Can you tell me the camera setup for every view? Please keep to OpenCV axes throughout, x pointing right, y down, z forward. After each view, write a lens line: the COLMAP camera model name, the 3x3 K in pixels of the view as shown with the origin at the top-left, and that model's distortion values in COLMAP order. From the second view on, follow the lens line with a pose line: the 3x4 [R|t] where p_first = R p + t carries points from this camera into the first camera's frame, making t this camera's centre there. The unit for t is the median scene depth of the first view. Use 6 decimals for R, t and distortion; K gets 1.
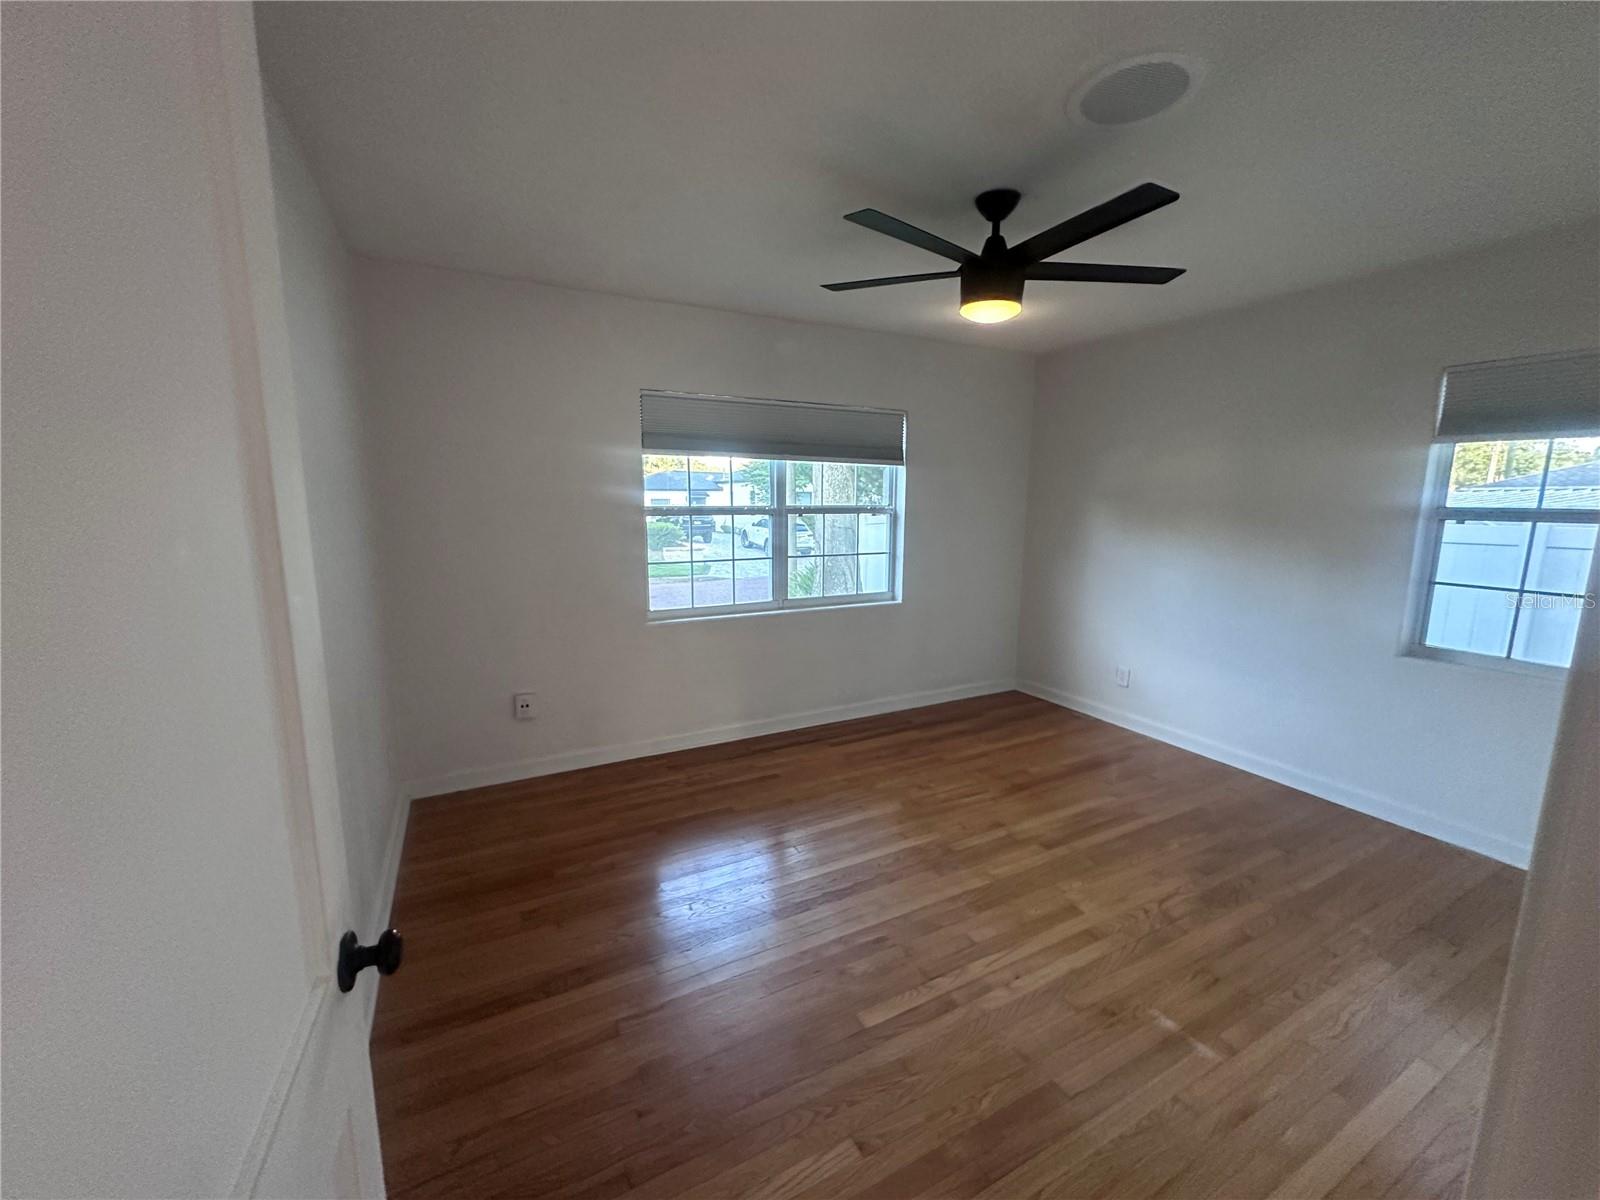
lens RADIAL K [[636.0, 0, 800.0], [0, 636.0, 600.0], [0, 0, 1]] dist [-0.003786, 0.000690]
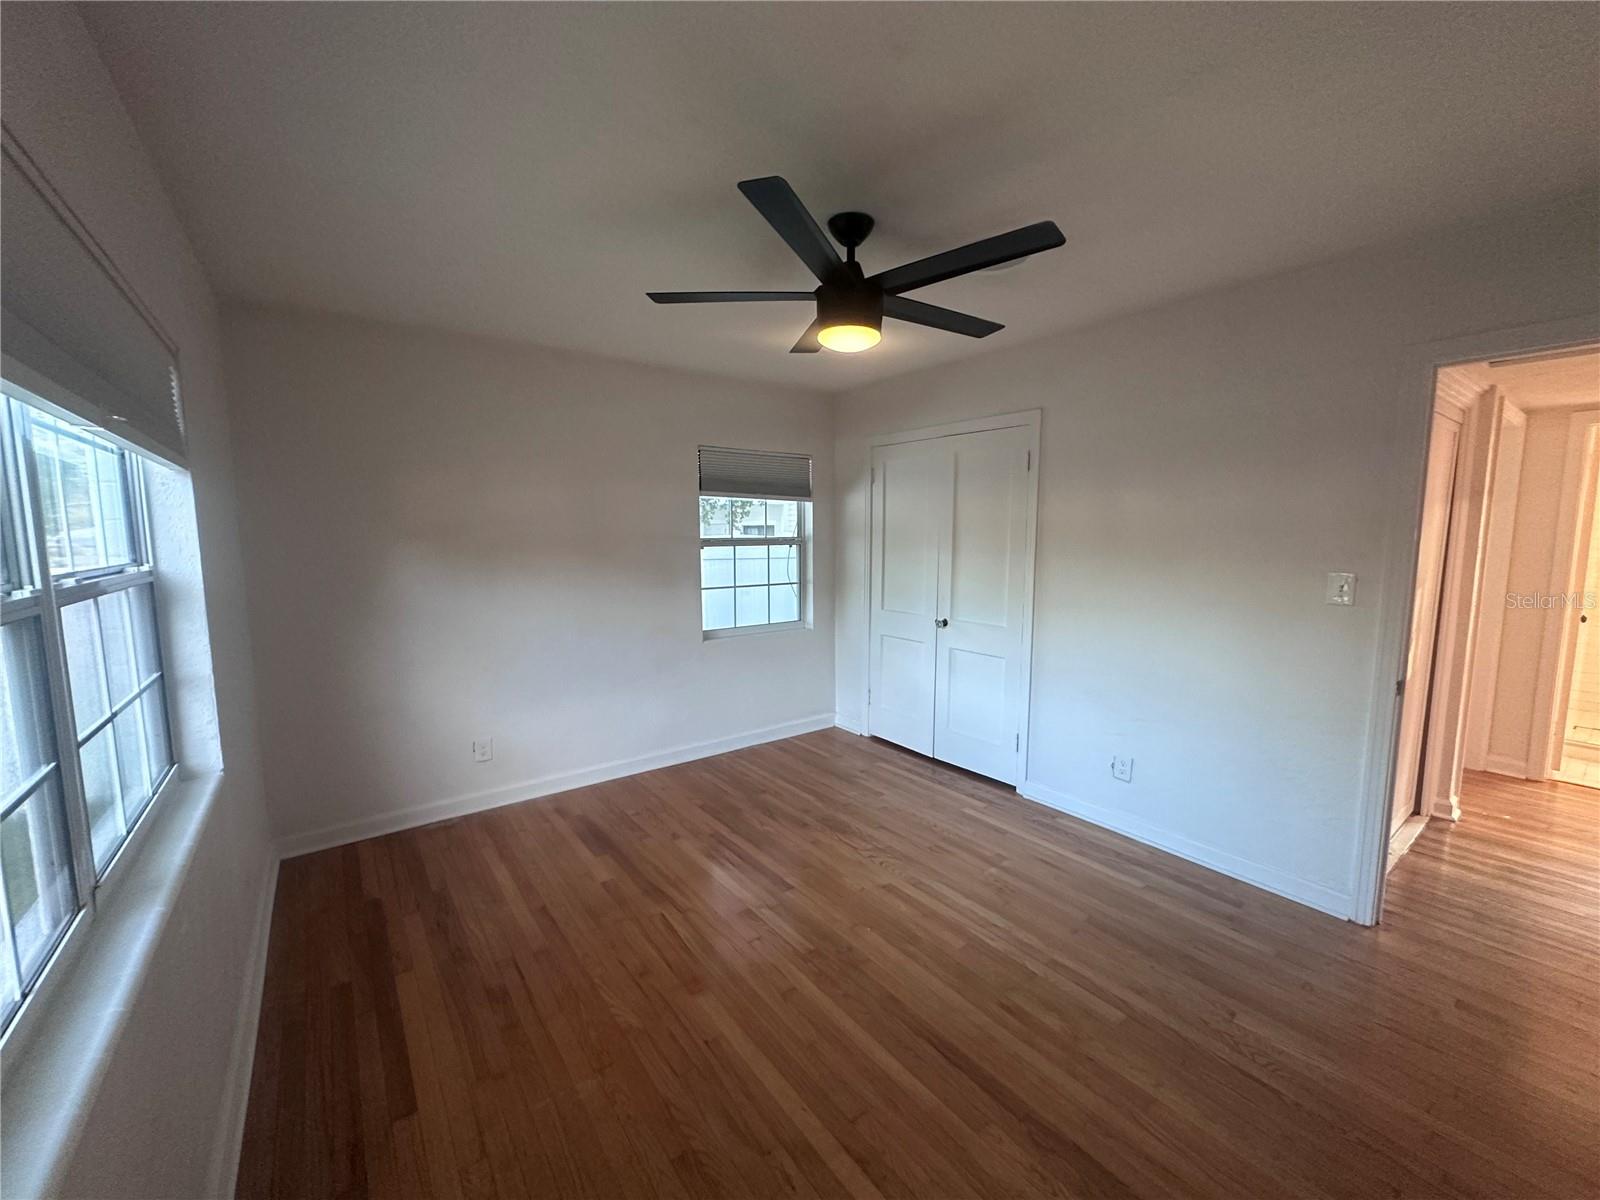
lens RADIAL K [[636.0, 0, 800.0], [0, 636.0, 600.0], [0, 0, 1]] dist [-0.003786, 0.000690]
pose [[-0.160541, -0.105077, 0.981420, -0.491532], [0.167204, 0.977051, 0.131961, -0.155077], [-0.972764, 0.185283, -0.139288, 0.985609]]
